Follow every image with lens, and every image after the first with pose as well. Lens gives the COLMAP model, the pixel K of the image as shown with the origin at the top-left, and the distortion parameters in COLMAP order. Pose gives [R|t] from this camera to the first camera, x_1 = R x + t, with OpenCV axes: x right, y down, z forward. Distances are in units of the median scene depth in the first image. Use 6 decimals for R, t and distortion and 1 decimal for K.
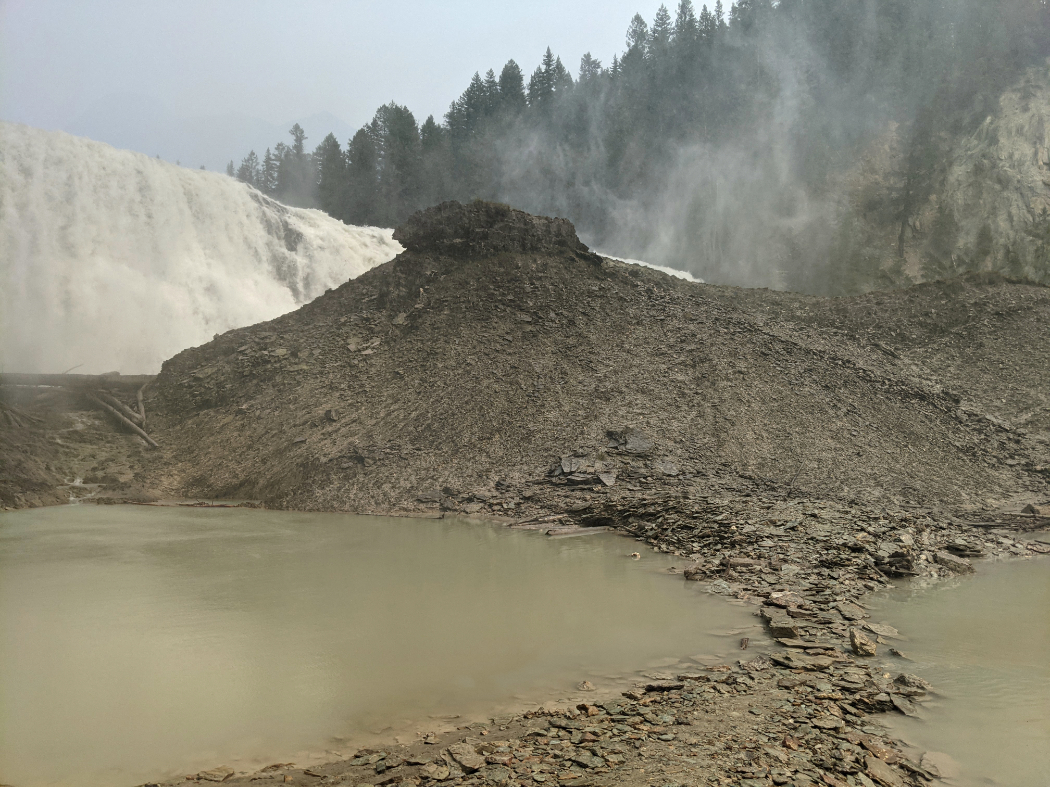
lens RADIAL K [[827.3, 0, 533.6], [0, 827.3, 394.9], [0, 0, 1]] dist [0.054455, -0.045515]
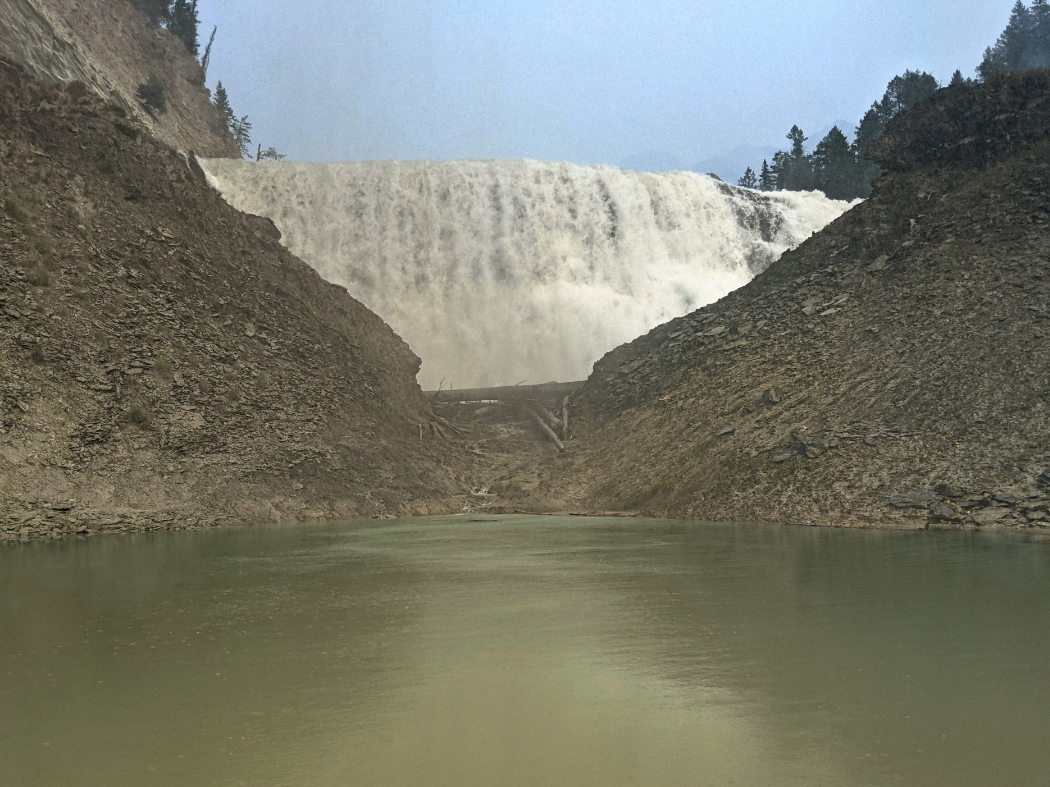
lens RADIAL K [[893.4, 0, 470.3], [0, 893.4, 445.0], [0, 0, 1]] dist [-0.009674, -0.019384]
pose [[0.795354, -0.052898, -0.603832, 0.012318], [0.062900, 0.998009, -0.004579, 0.047913], [0.602873, -0.034339, 0.797098, 0.201809]]
